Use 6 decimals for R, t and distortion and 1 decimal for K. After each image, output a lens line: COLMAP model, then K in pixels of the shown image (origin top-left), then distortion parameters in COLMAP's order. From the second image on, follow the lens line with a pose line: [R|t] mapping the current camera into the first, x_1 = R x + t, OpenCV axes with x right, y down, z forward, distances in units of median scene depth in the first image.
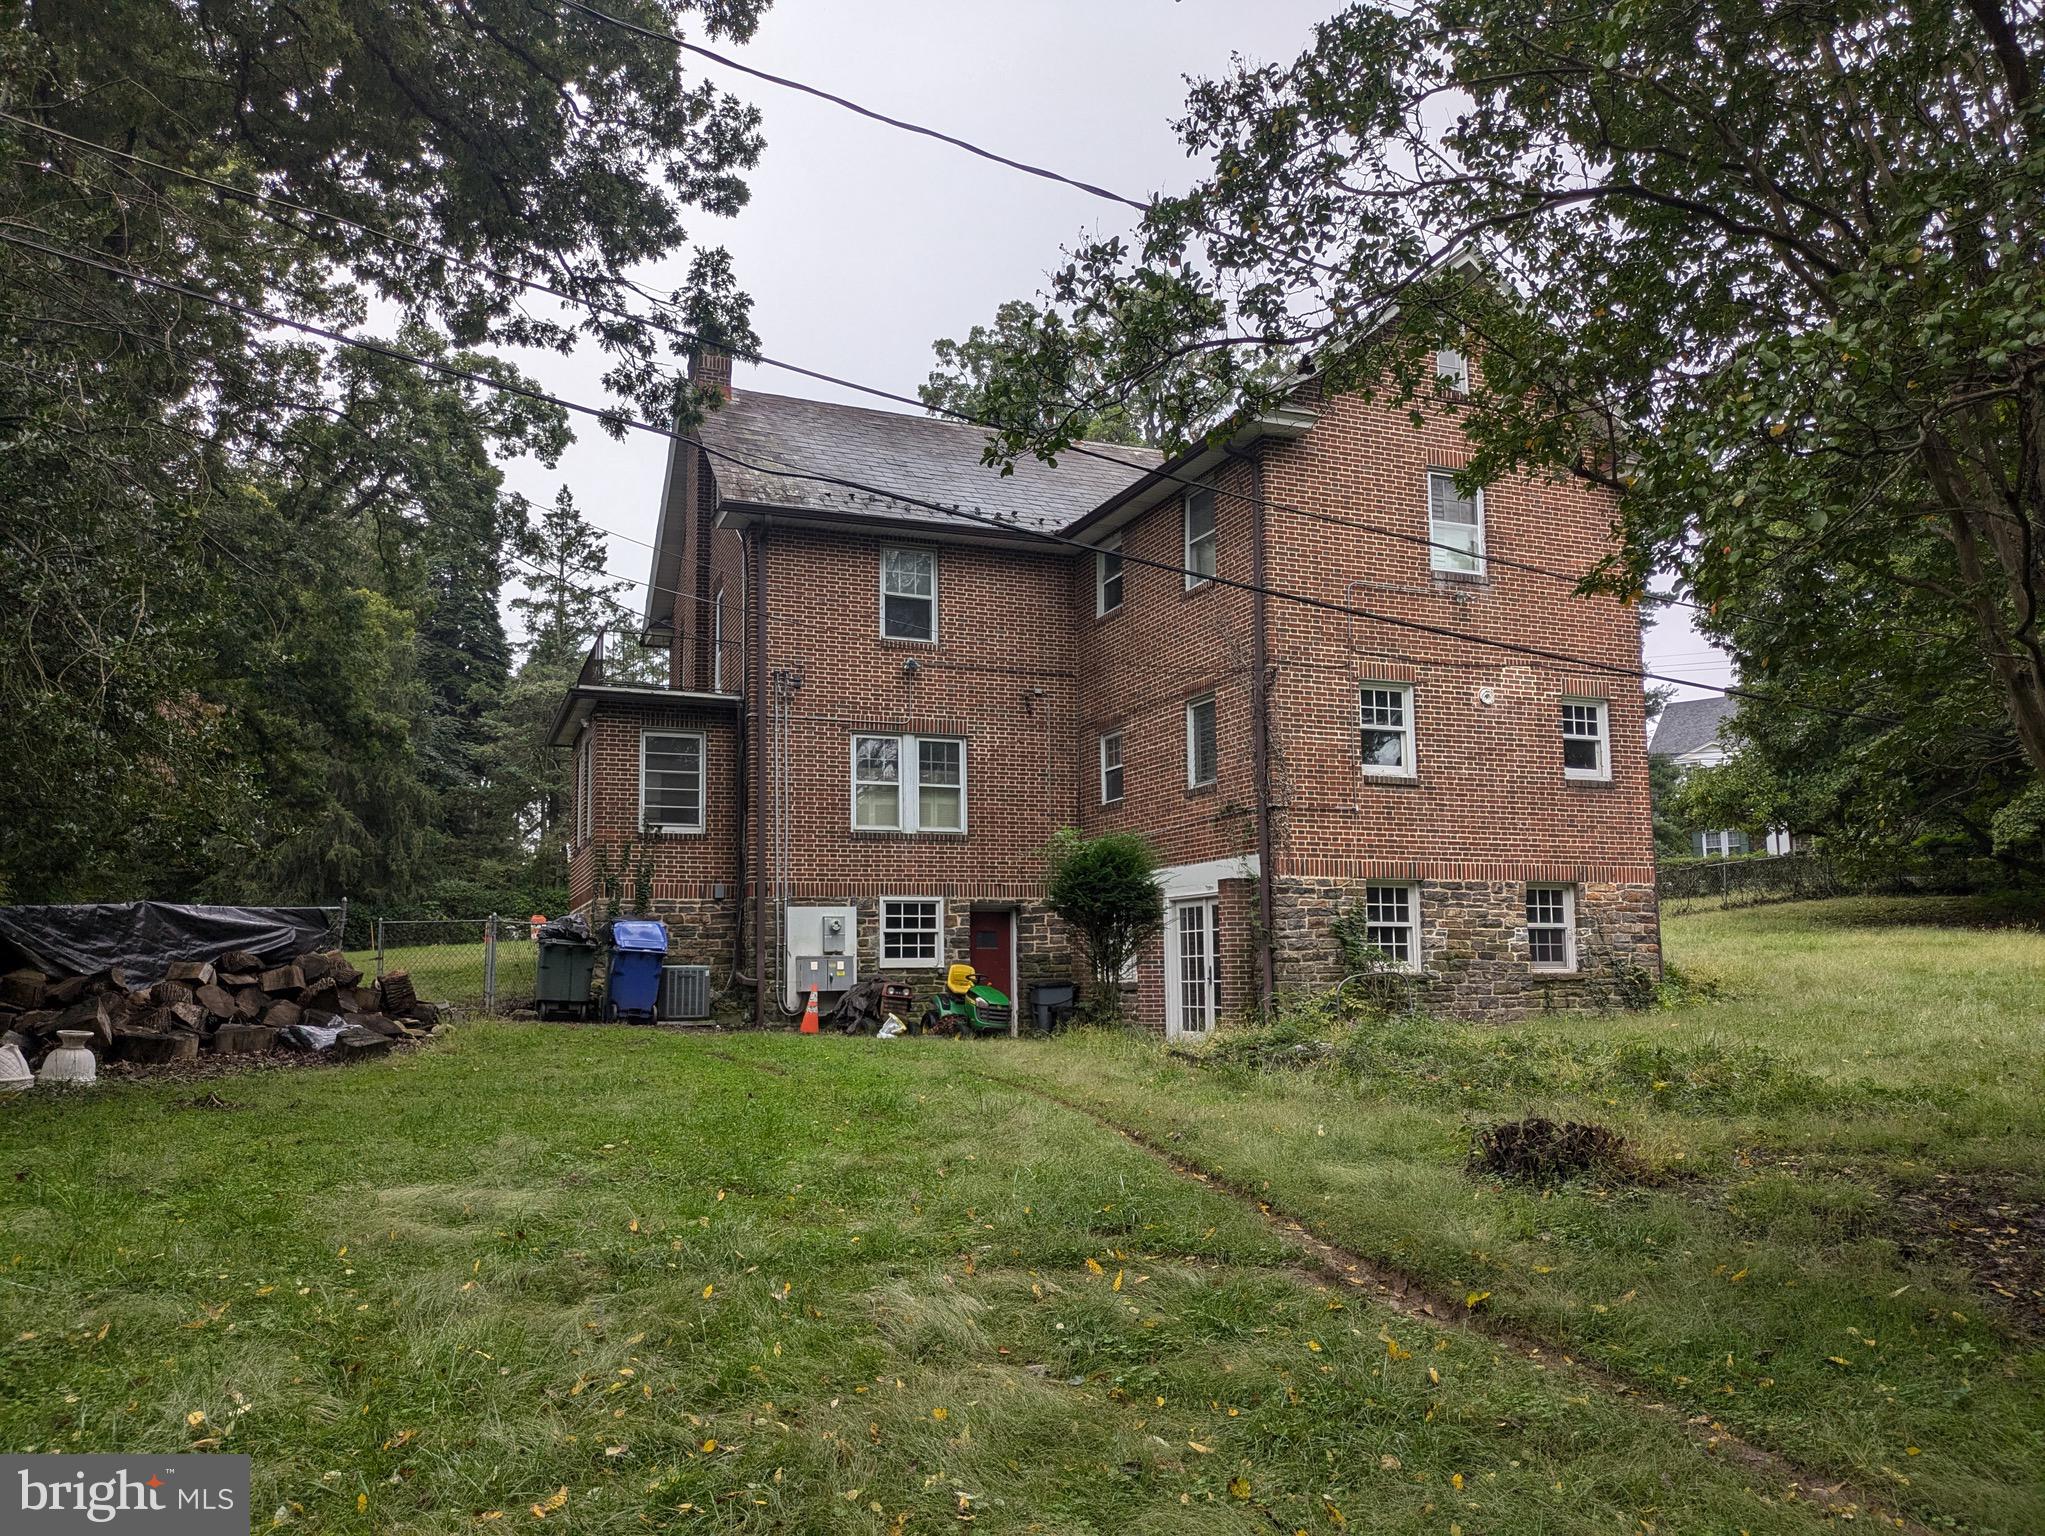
lens RADIAL K [[1513.9, 0, 1024.0], [0, 1513.9, 761.0], [0, 0, 1]] dist [0.047670, -0.035033]
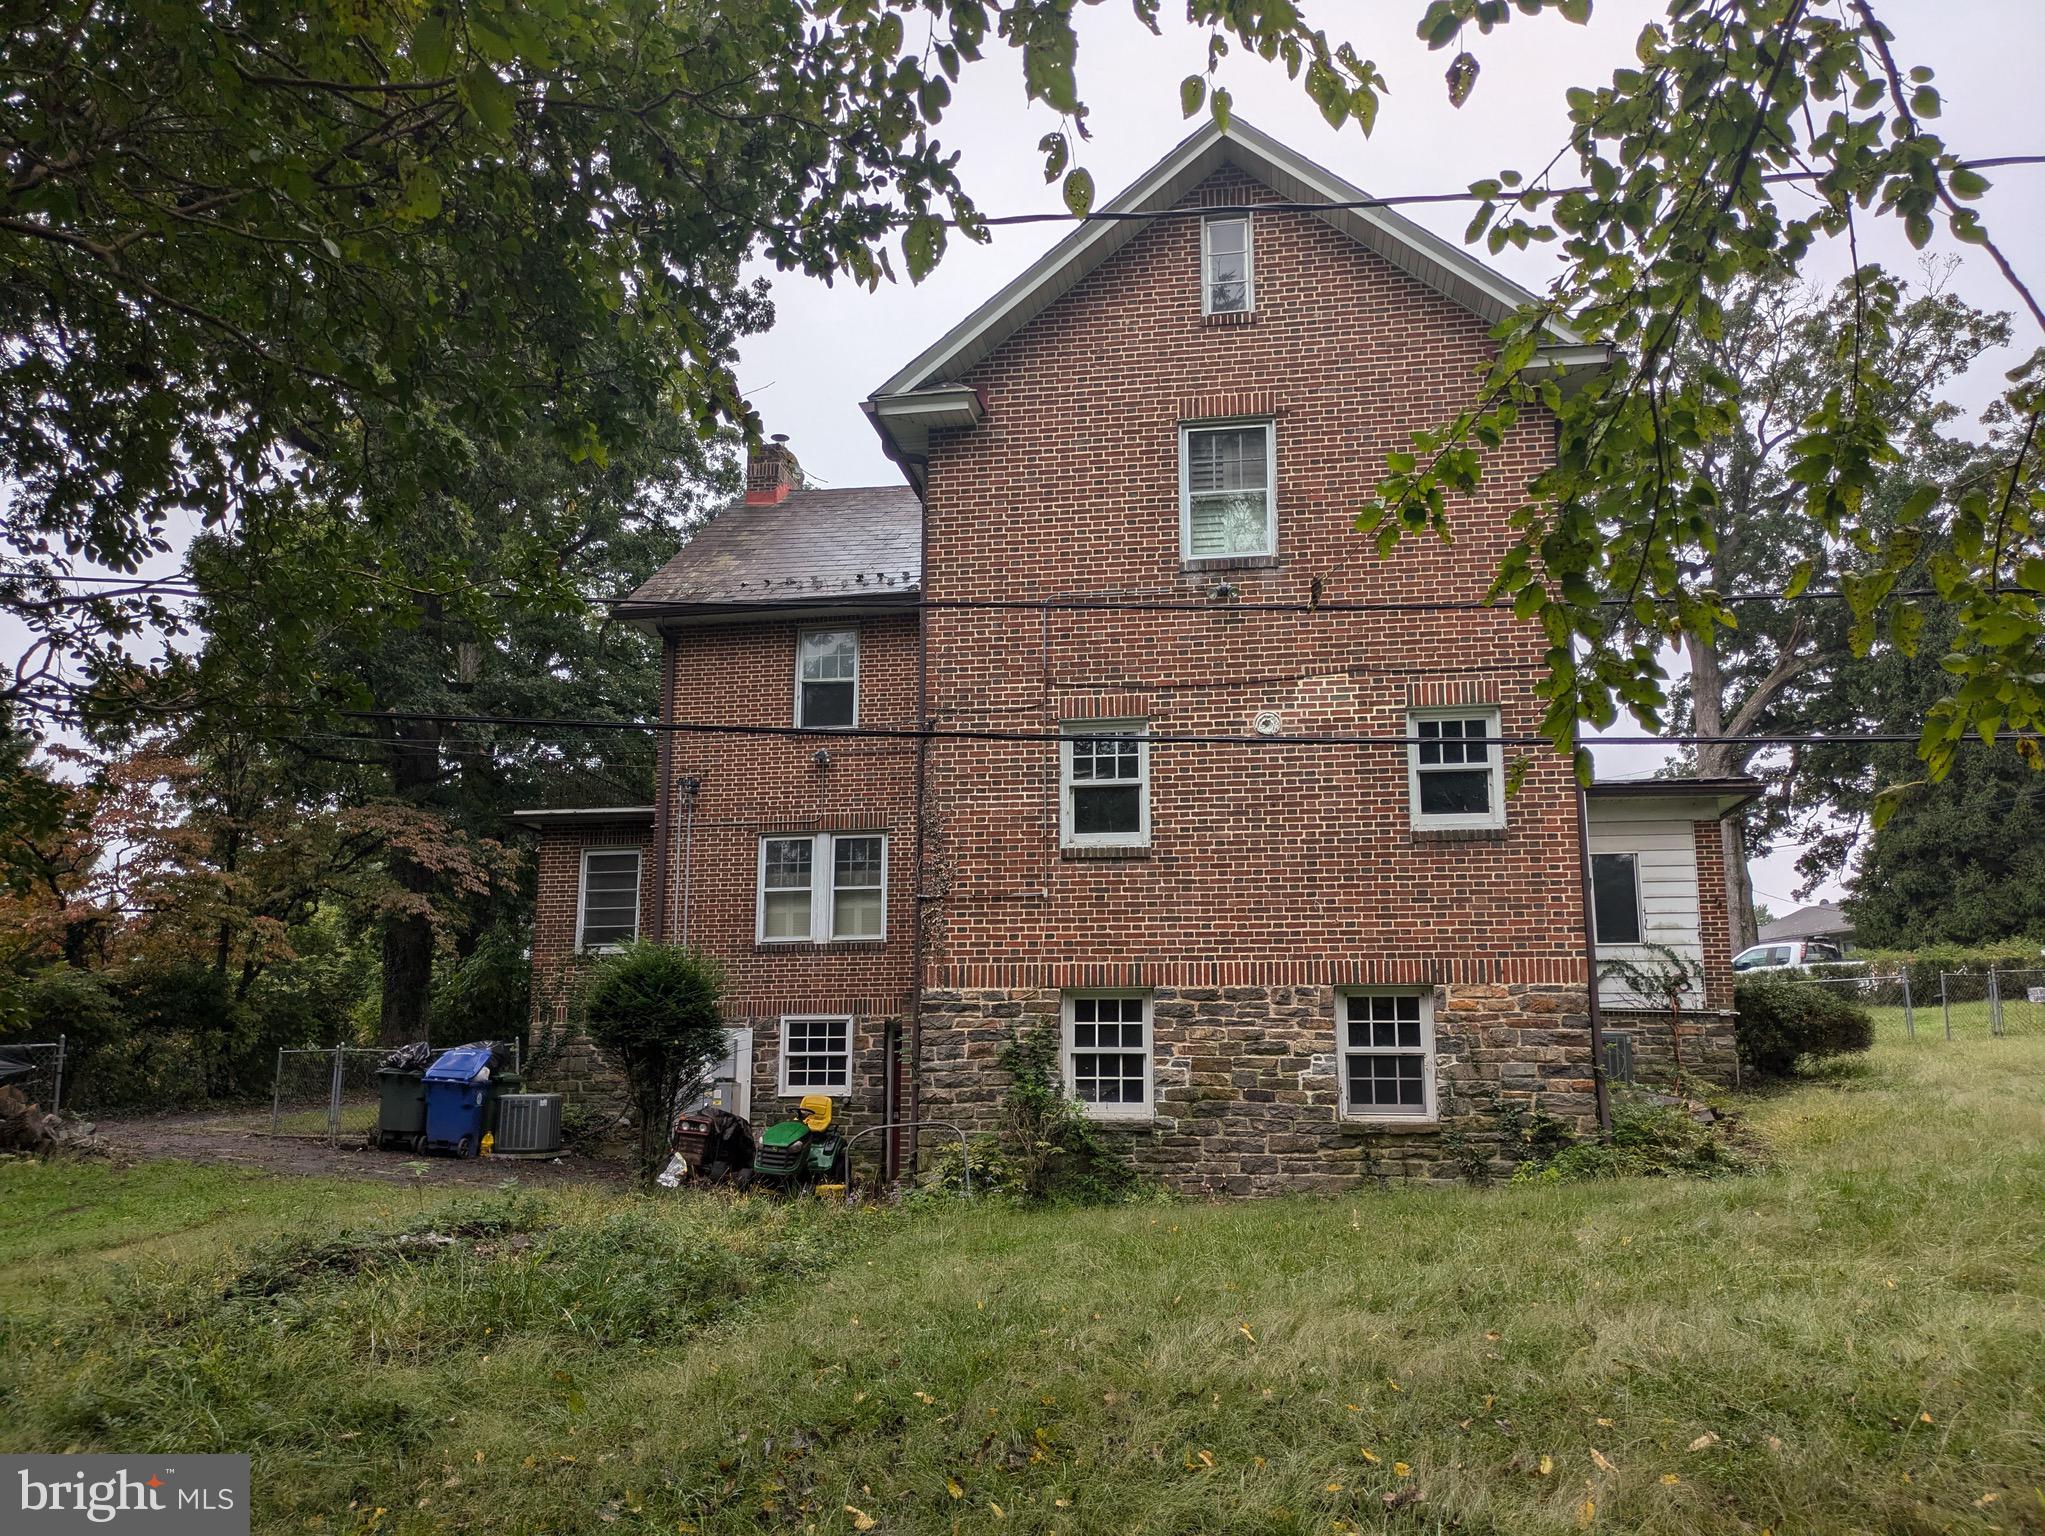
lens RADIAL K [[1513.9, 0, 1042.4], [0, 1513.9, 770.3], [0, 0, 1]] dist [0.047670, -0.035033]
pose [[0.850904, -0.096339, -0.516412, 0.571917], [0.067017, 0.994915, -0.075180, 0.024890], [0.521029, 0.029362, 0.853034, 0.340793]]
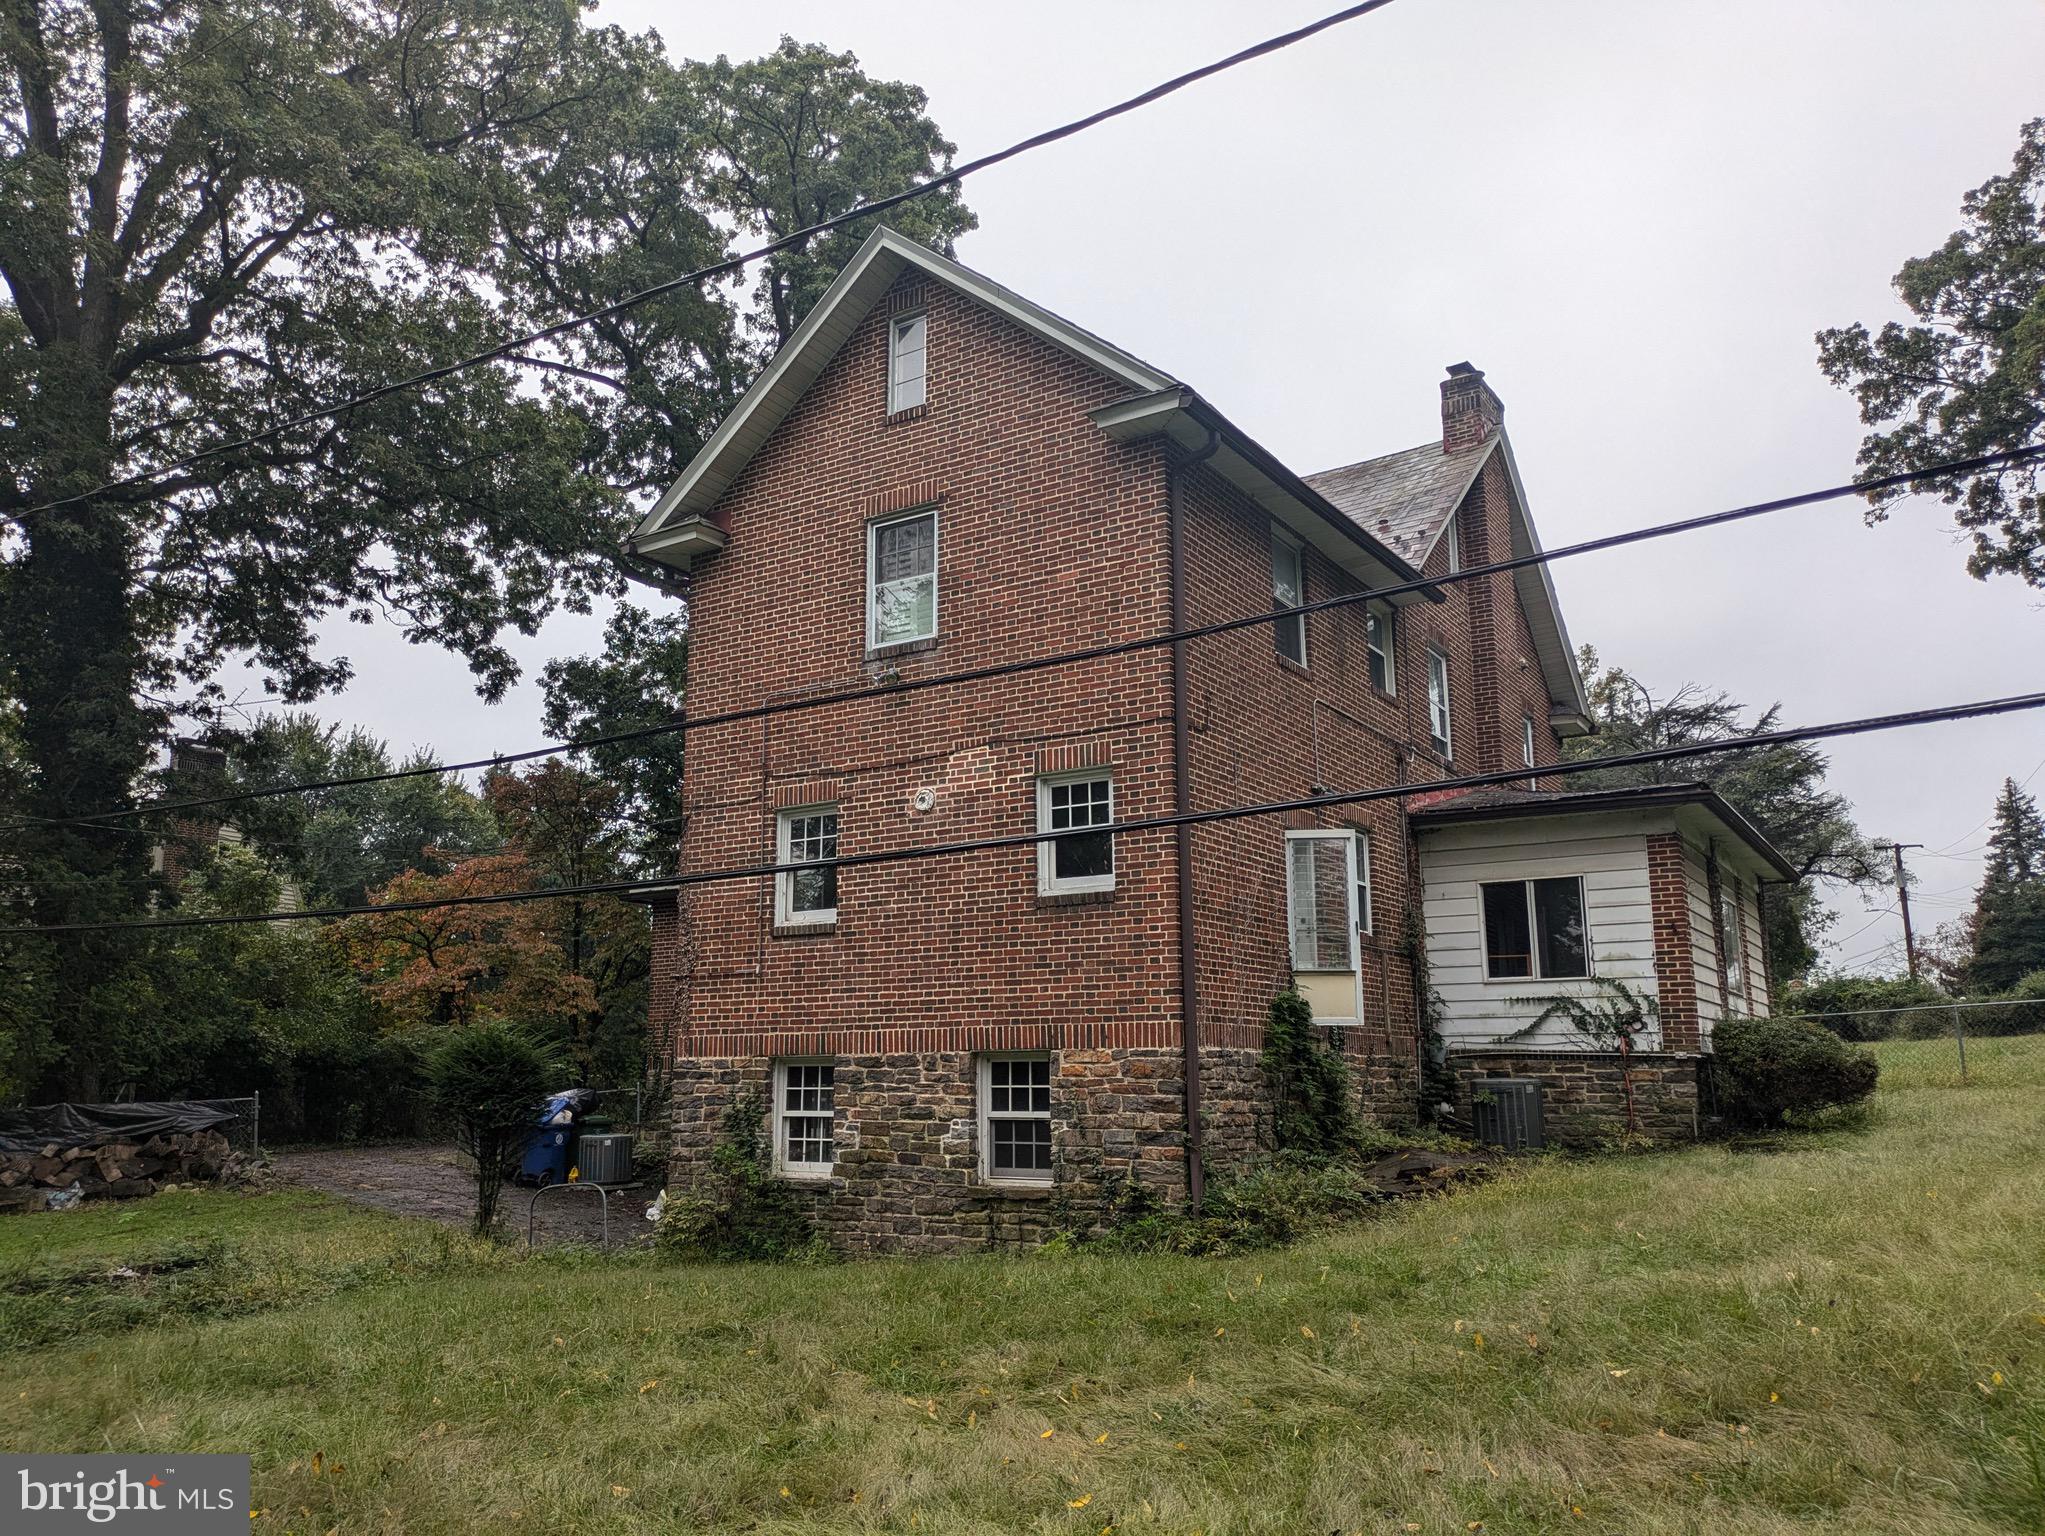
lens RADIAL K [[1513.9, 0, 999.4], [0, 1513.9, 752.3], [0, 0, 1]] dist [0.047670, -0.035033]
pose [[0.562383, -0.172043, -0.808781, 0.917911], [0.116168, 0.984853, -0.128719, 0.033724], [0.818676, -0.021565, 0.573851, 0.600343]]
